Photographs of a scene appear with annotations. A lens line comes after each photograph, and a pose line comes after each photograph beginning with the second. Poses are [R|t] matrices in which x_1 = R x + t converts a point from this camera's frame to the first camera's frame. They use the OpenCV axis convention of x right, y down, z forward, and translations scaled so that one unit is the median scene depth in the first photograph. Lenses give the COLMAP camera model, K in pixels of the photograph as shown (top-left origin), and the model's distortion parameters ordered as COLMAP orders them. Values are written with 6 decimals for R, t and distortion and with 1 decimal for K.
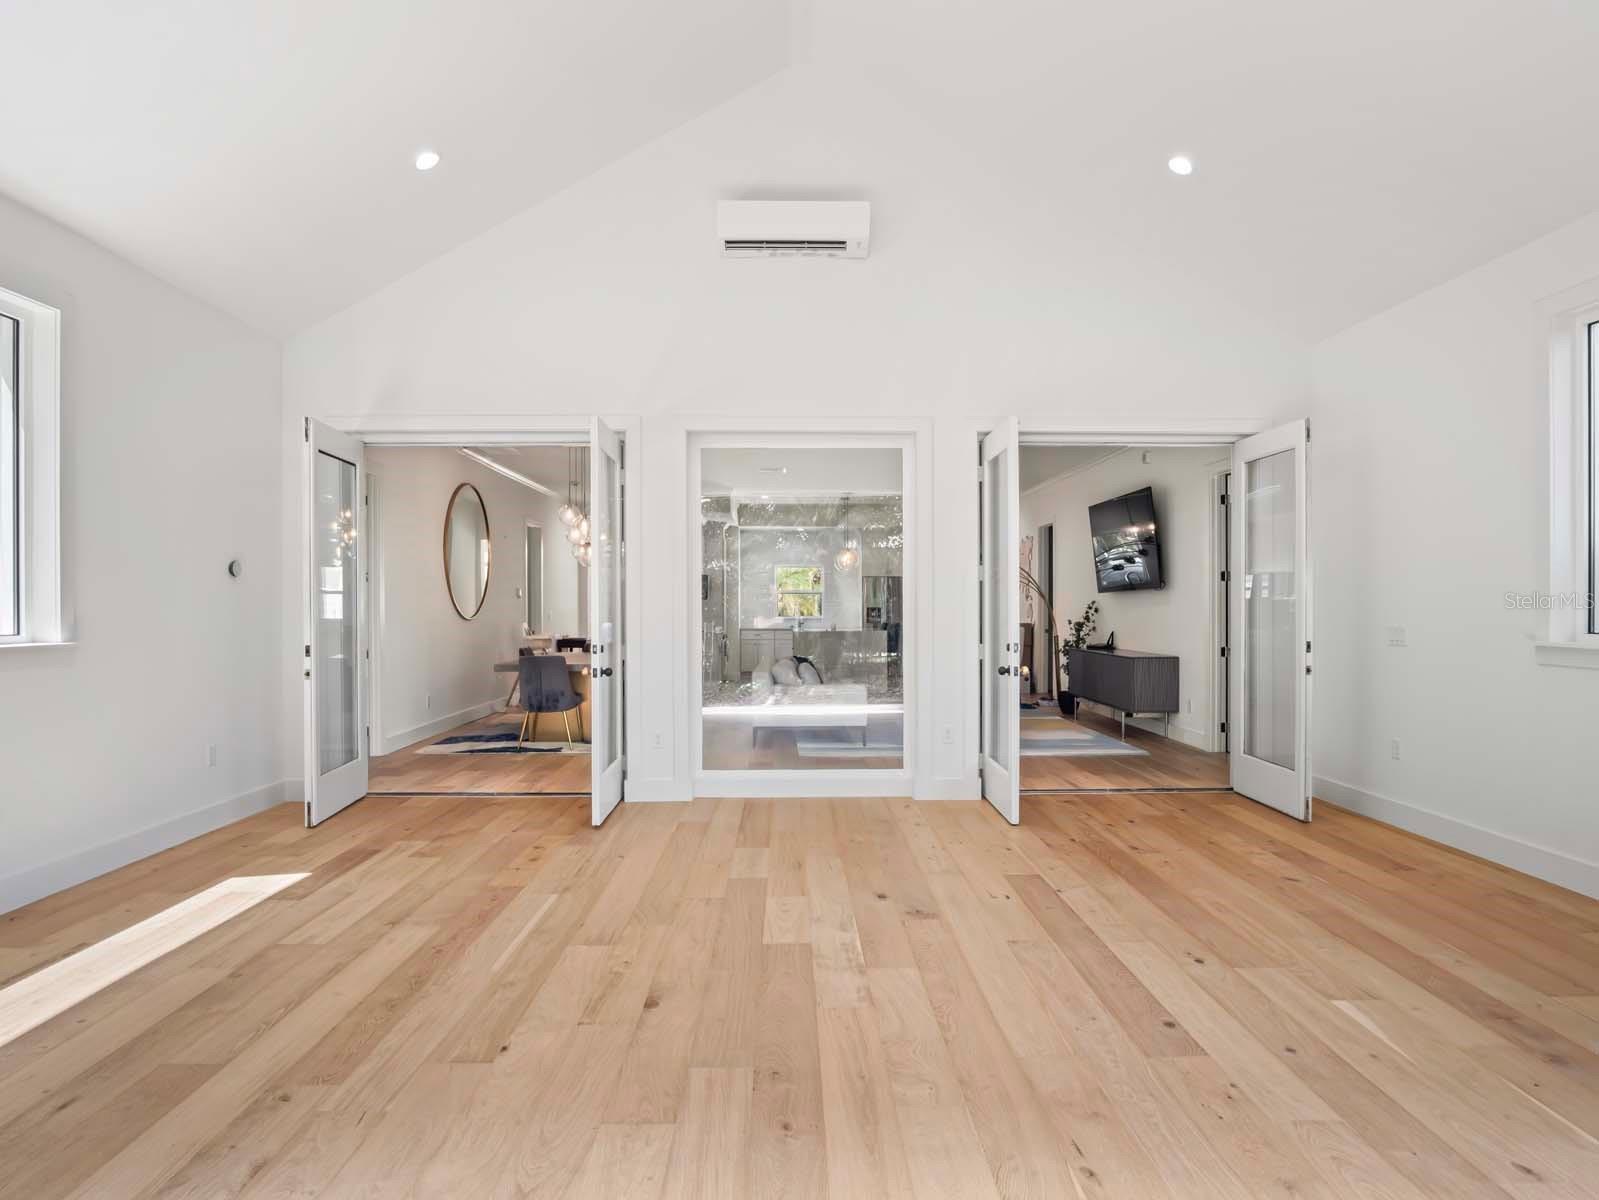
lens RADIAL K [[957.1, 0, 799.5], [0, 957.1, 600.0], [0, 0, 1]] dist [-0.020366, -0.000887]
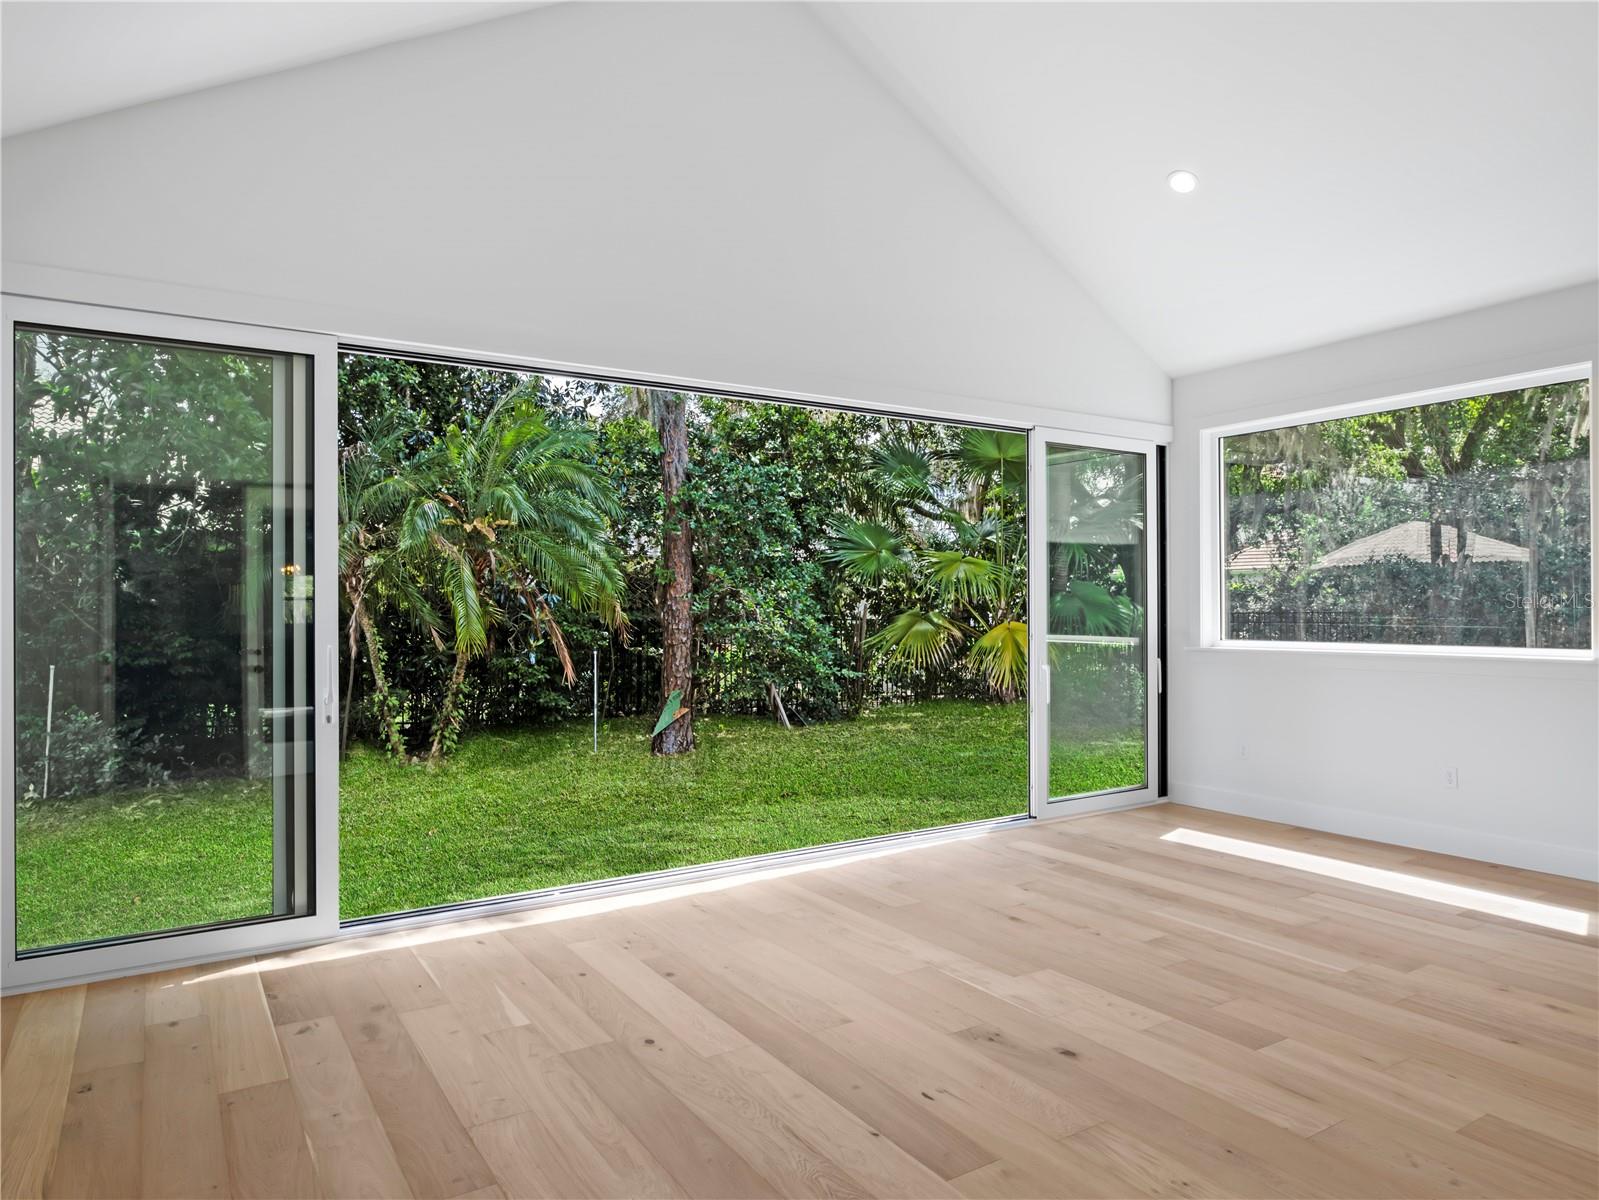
lens RADIAL K [[1015.9, 0, 799.5], [0, 1015.9, 600.0], [0, 0, 1]] dist [-0.006346, -0.001819]
pose [[-0.850008, 0.001811, -0.526767, 0.813432], [0.008615, 0.999908, -0.010464, -0.027065], [0.526699, -0.013433, -0.849946, 1.917047]]
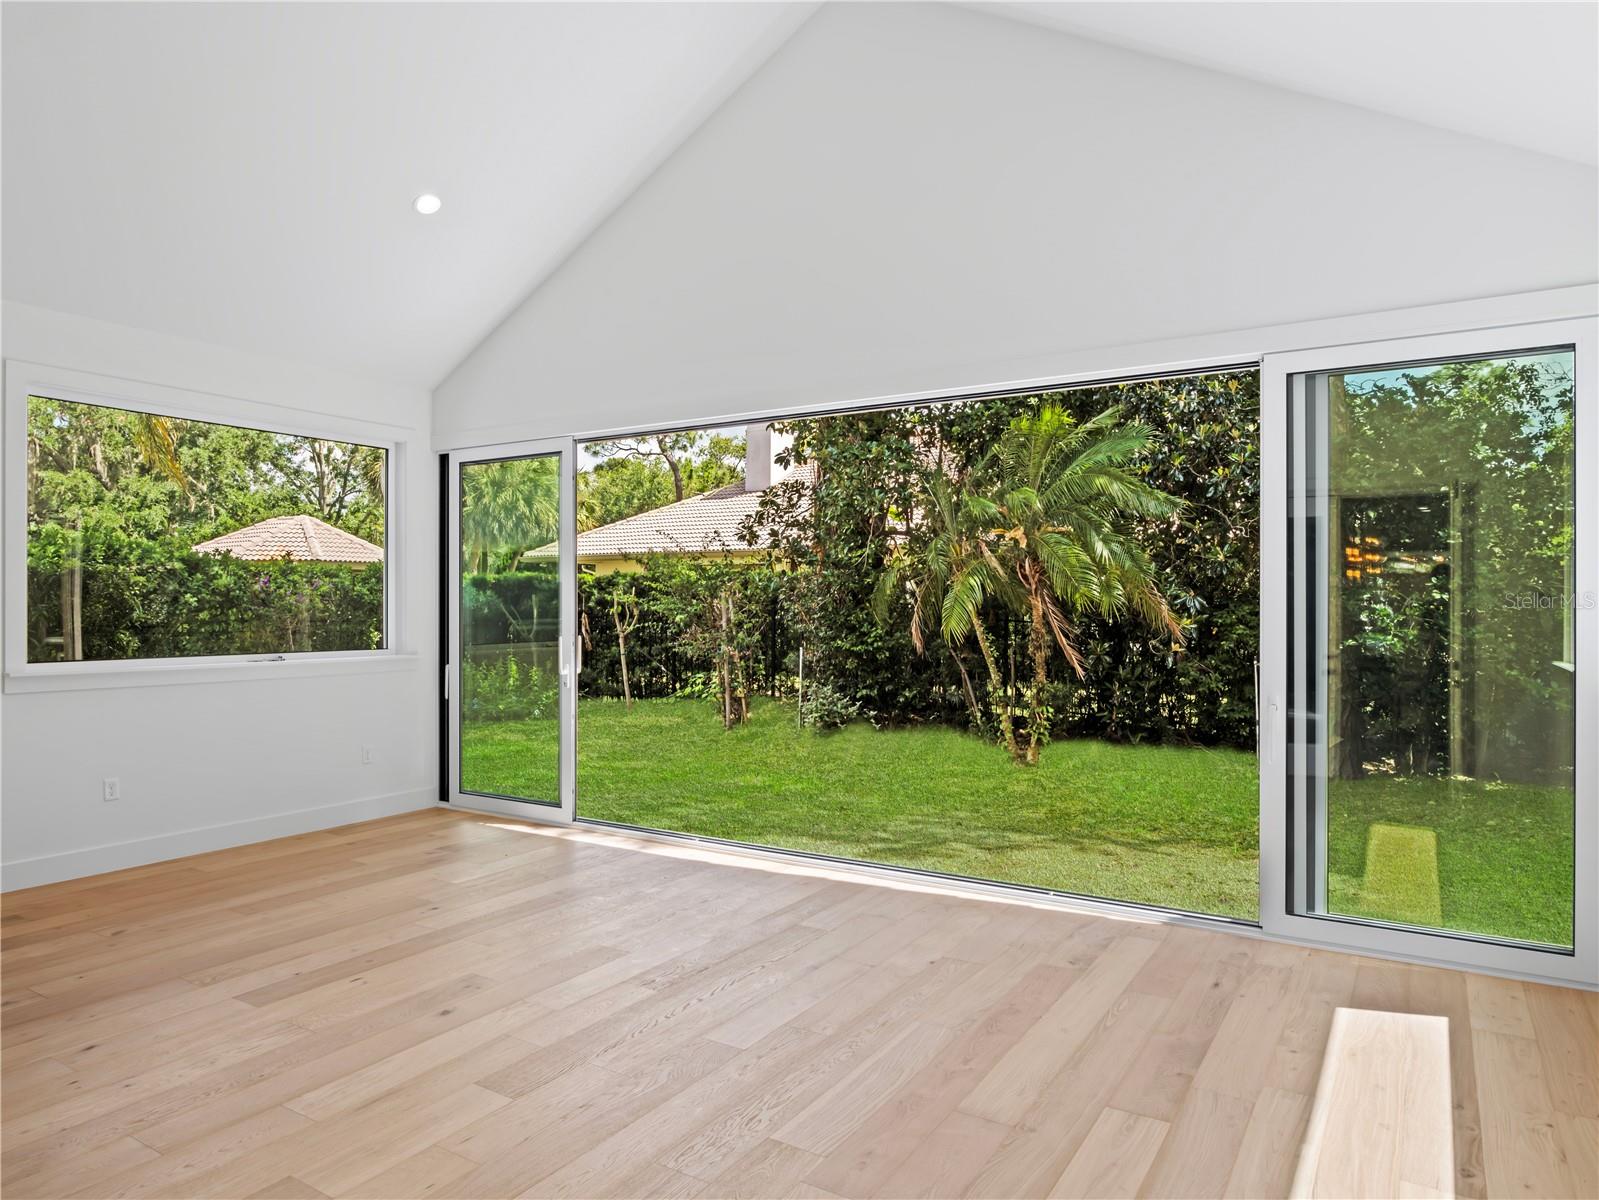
lens RADIAL K [[1015.9, 0, 799.5], [0, 1015.9, 600.0], [0, 0, 1]] dist [-0.006346, -0.001819]
pose [[-0.842650, 0.001995, 0.538458, -0.781476], [-0.004821, 0.999925, -0.011248, -0.038161], [-0.538440, -0.012074, -0.842577, 1.946578]]
